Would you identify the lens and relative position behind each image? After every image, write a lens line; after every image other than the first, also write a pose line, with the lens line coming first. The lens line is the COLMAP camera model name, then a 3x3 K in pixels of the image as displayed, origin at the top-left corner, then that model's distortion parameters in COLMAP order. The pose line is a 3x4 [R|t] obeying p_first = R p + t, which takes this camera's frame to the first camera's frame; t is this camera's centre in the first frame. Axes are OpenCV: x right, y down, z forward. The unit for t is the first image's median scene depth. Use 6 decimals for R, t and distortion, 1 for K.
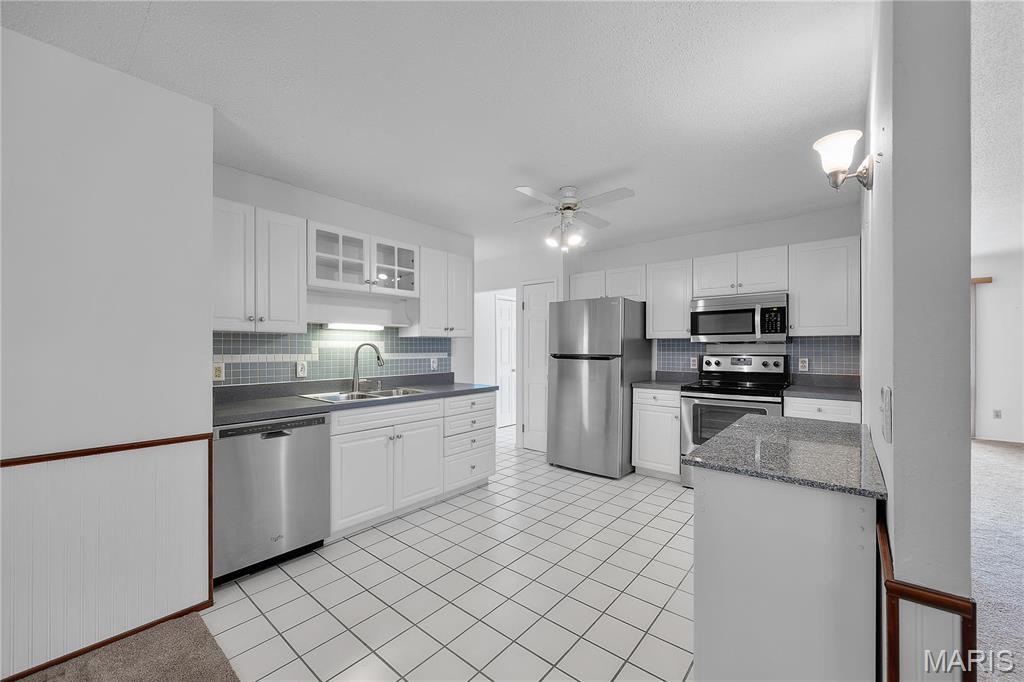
lens RADIAL K [[399.3, 0, 511.9], [0, 399.3, 347.9], [0, 0, 1]] dist [0.000942, 0.000198]
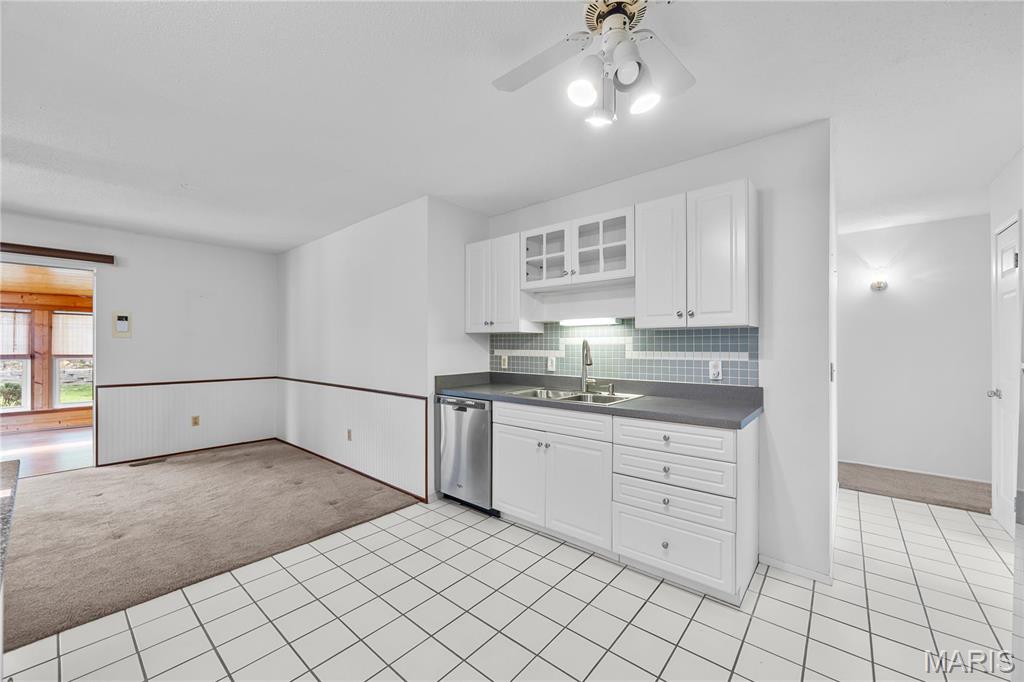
lens RADIAL K [[399.3, 0, 511.2], [0, 399.3, 341.9], [0, 0, 1]] dist [0.000942, 0.000198]
pose [[-0.004554, -0.006848, -0.999966, 0.571528], [0.002287, 0.999974, -0.006859, -0.000419], [0.999987, -0.002318, -0.004539, 0.885529]]
